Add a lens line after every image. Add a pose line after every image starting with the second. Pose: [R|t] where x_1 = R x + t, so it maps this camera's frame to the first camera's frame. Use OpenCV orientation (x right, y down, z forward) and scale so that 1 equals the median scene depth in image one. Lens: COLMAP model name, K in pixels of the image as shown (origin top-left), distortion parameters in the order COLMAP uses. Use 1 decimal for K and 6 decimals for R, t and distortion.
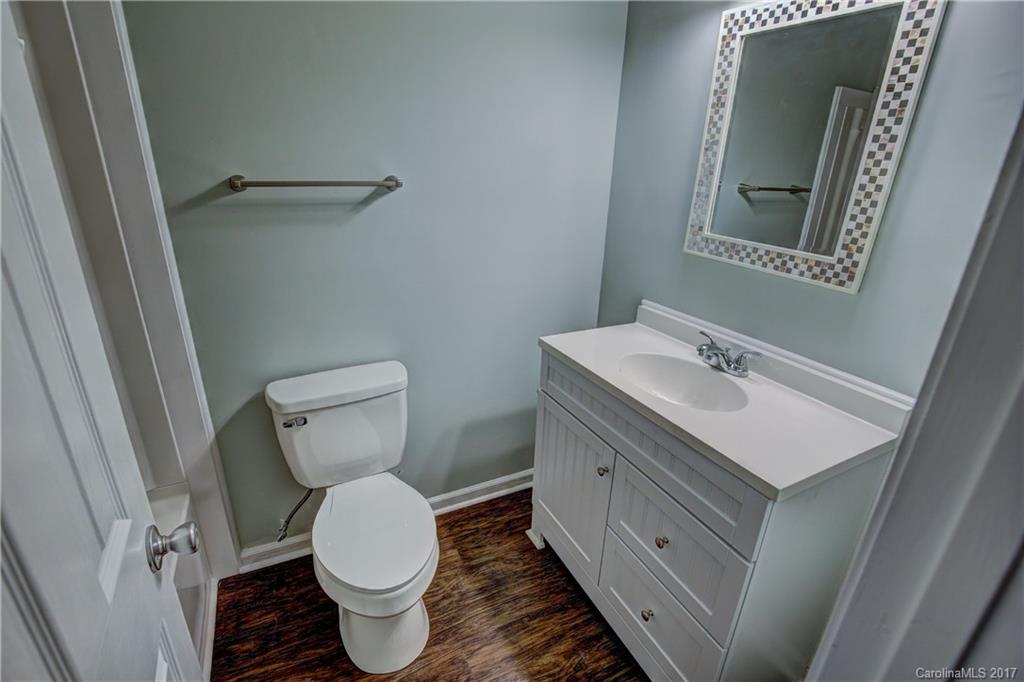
lens RADIAL K [[468.0, 0, 506.8], [0, 468.0, 340.8], [0, 0, 1]] dist [-0.041628, 0.008620]
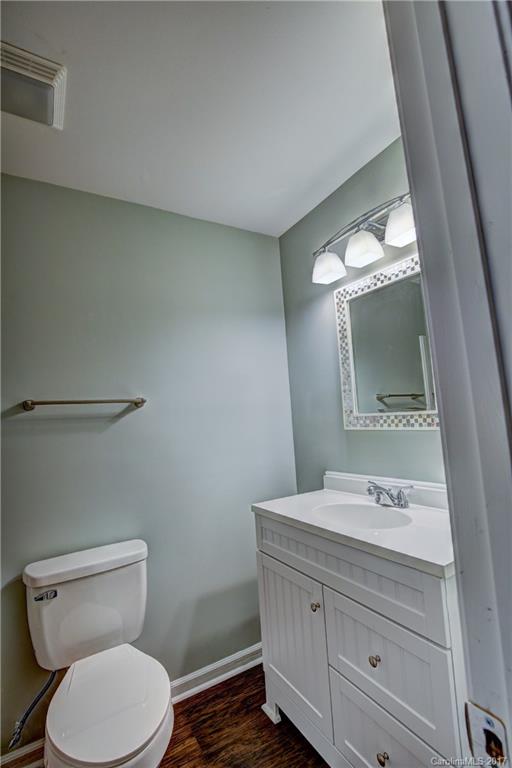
lens RADIAL K [[351.0, 0, 259.3], [0, 351.0, 380.5], [0, 0, 1]] dist [-0.041628, 0.008620]
pose [[0.992106, -0.079836, 0.096707, 0.028084], [0.115370, 0.883324, -0.454343, 0.150932], [-0.049151, 0.461914, 0.885562, -0.021132]]
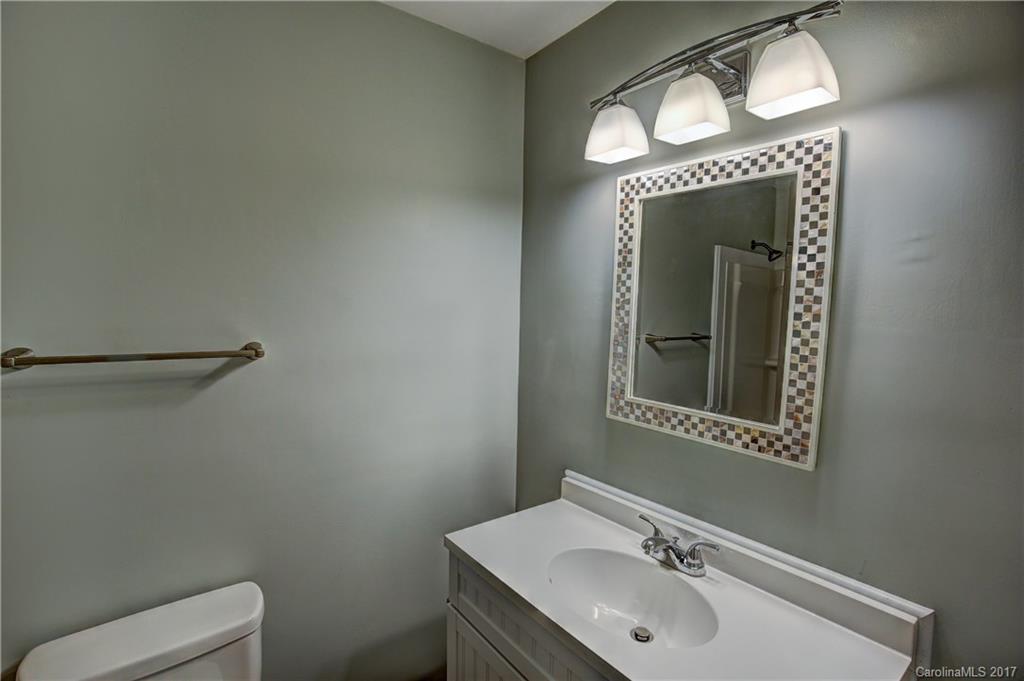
lens RADIAL K [[468.0, 0, 506.8], [0, 468.0, 340.3], [0, 0, 1]] dist [-0.041628, 0.008620]
pose [[0.982453, -0.020841, 0.185341, 0.038500], [0.073697, 0.956247, -0.283128, -0.105725], [-0.171332, 0.291819, 0.941003, 0.177403]]
